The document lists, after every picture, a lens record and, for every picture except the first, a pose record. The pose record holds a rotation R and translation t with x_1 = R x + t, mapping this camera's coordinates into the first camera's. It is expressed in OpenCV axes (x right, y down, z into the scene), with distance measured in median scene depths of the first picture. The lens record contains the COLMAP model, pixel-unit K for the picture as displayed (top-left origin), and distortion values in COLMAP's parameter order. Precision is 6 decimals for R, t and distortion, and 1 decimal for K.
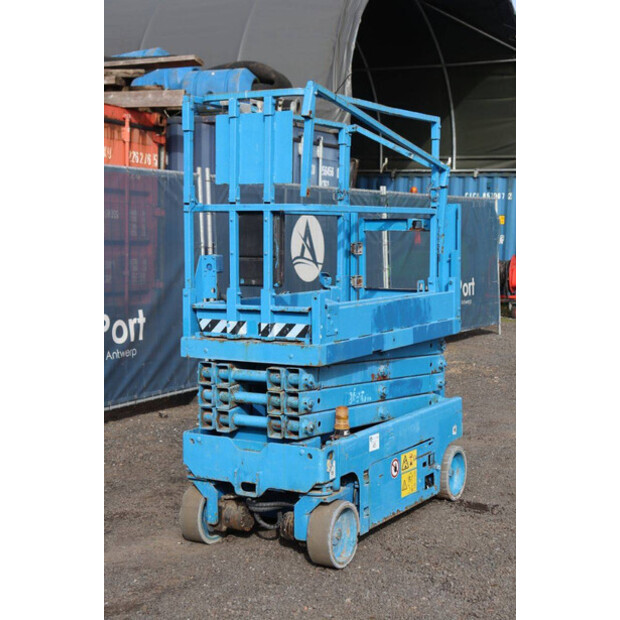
lens RADIAL K [[1016.4, 0, 308.5], [0, 1016.4, 308.5], [0, 0, 1]] dist [0.198637, 0.000000]
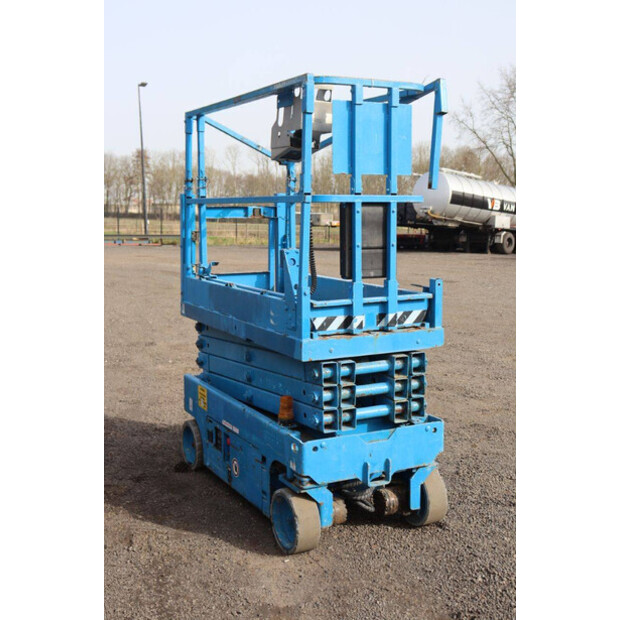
lens RADIAL K [[806.7, 0, 305.9], [0, 806.7, 310.8], [0, 0, 1]] dist [0.055968, 0.000000]
pose [[0.542597, -0.111078, 0.832617, -0.722958], [0.068225, 0.993771, 0.088117, -0.061894], [-0.837218, 0.008994, 0.546795, 0.602391]]
